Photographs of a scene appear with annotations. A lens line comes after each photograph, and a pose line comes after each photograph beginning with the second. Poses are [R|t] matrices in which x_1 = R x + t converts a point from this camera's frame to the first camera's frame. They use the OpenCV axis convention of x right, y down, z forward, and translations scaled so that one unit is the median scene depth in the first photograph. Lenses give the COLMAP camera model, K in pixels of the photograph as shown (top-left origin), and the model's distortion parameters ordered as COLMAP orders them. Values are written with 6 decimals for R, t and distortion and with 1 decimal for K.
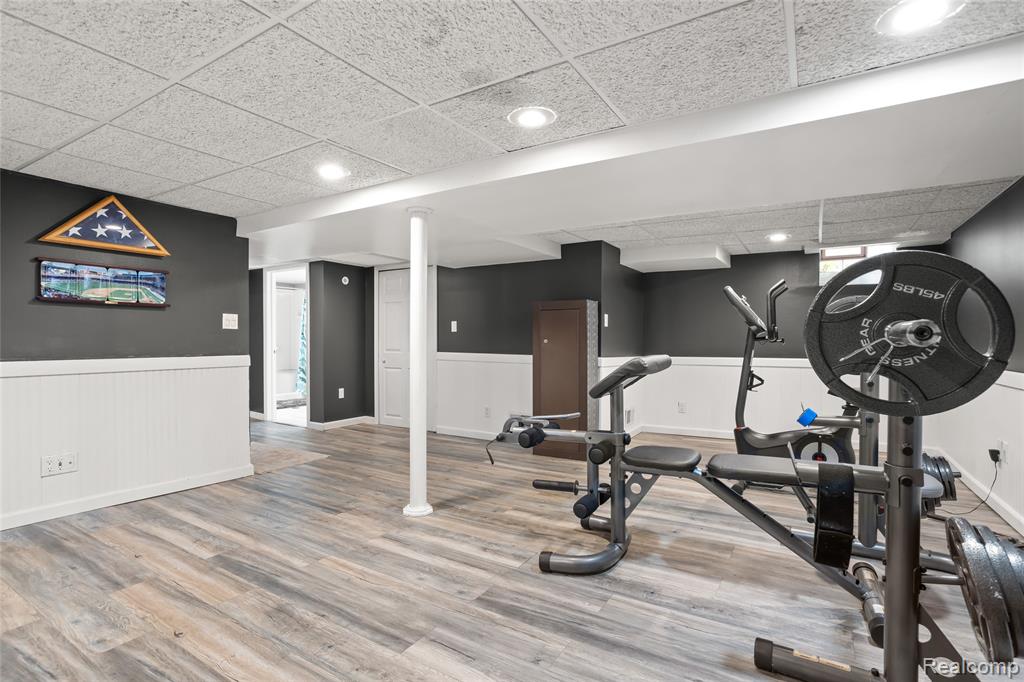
lens RADIAL K [[493.2, 0, 507.9], [0, 493.2, 350.3], [0, 0, 1]] dist [-0.000386, 0.000926]
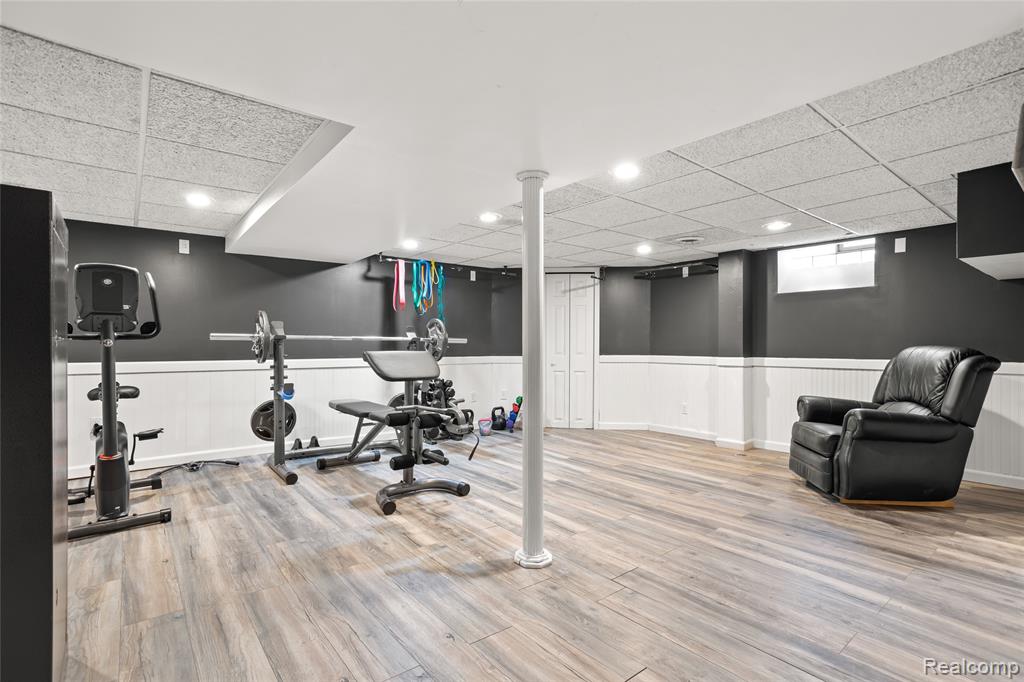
lens RADIAL K [[493.2, 0, 507.9], [0, 493.2, 350.3], [0, 0, 1]] dist [-0.000386, 0.000926]
pose [[-0.942810, -0.008545, 0.333220, -0.463497], [0.001559, 0.999547, 0.030043, -0.031804], [-0.333326, 0.028844, -0.942370, 2.007742]]
